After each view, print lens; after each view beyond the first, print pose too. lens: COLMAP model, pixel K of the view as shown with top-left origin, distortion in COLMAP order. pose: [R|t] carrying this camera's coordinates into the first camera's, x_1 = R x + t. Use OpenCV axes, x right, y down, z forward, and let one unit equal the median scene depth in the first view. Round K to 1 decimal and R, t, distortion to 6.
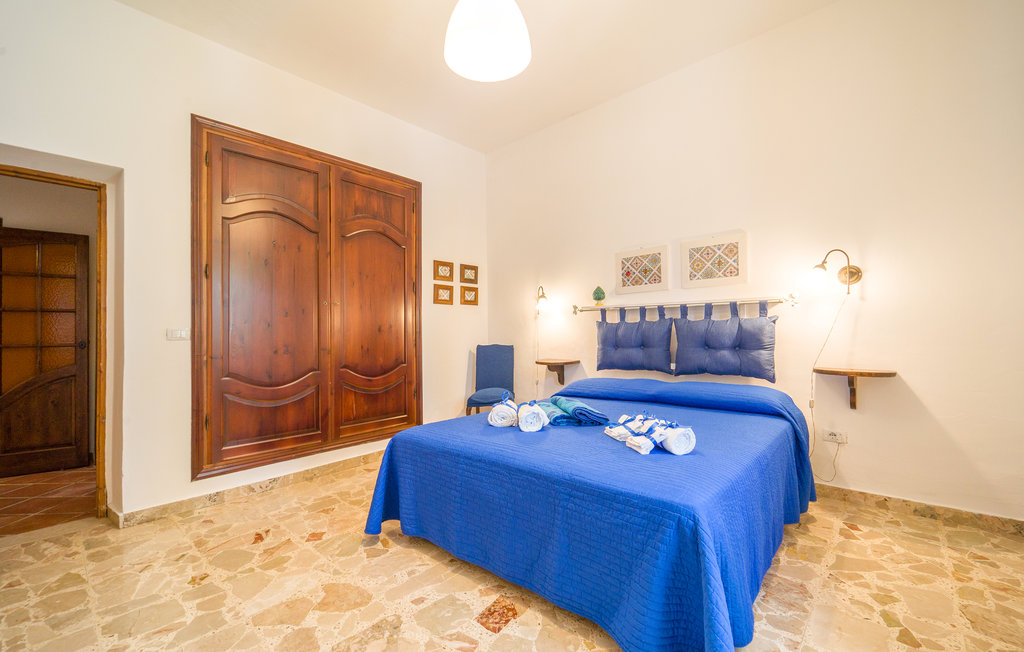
lens RADIAL K [[427.0, 0, 507.7], [0, 427.0, 327.7], [0, 0, 1]] dist [0.013544, -0.000082]
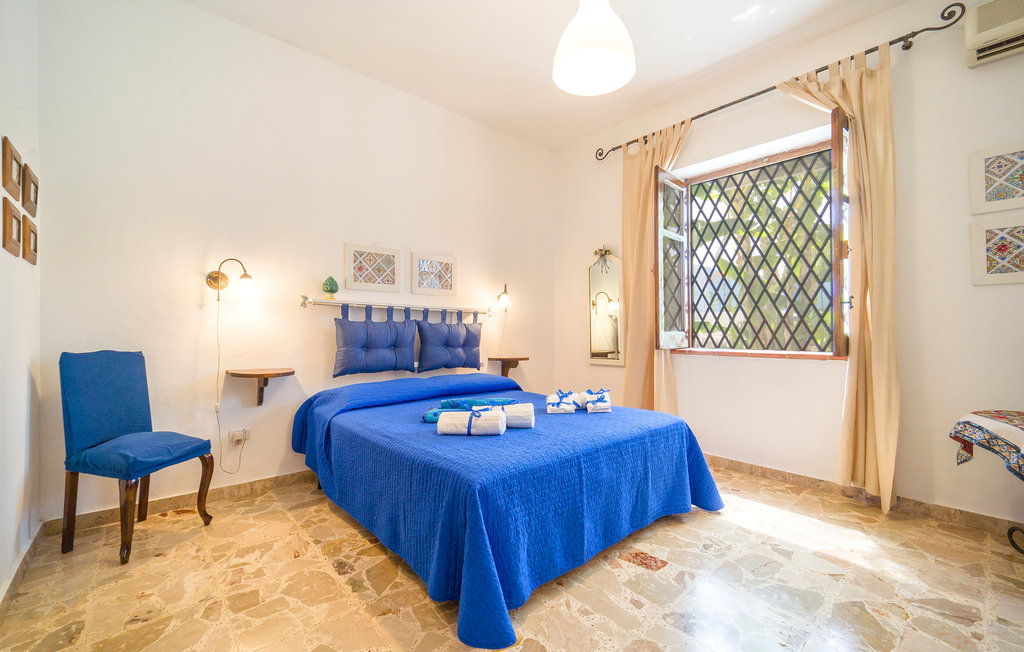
lens RADIAL K [[427.0, 0, 507.9], [0, 427.0, 330.1], [0, 0, 1]] dist [0.013544, -0.000082]
pose [[0.104906, 0.028365, 0.994077, -0.654883], [-0.014261, 0.999533, -0.027016, 0.028852], [-0.994380, -0.011342, 0.105262, 0.644532]]
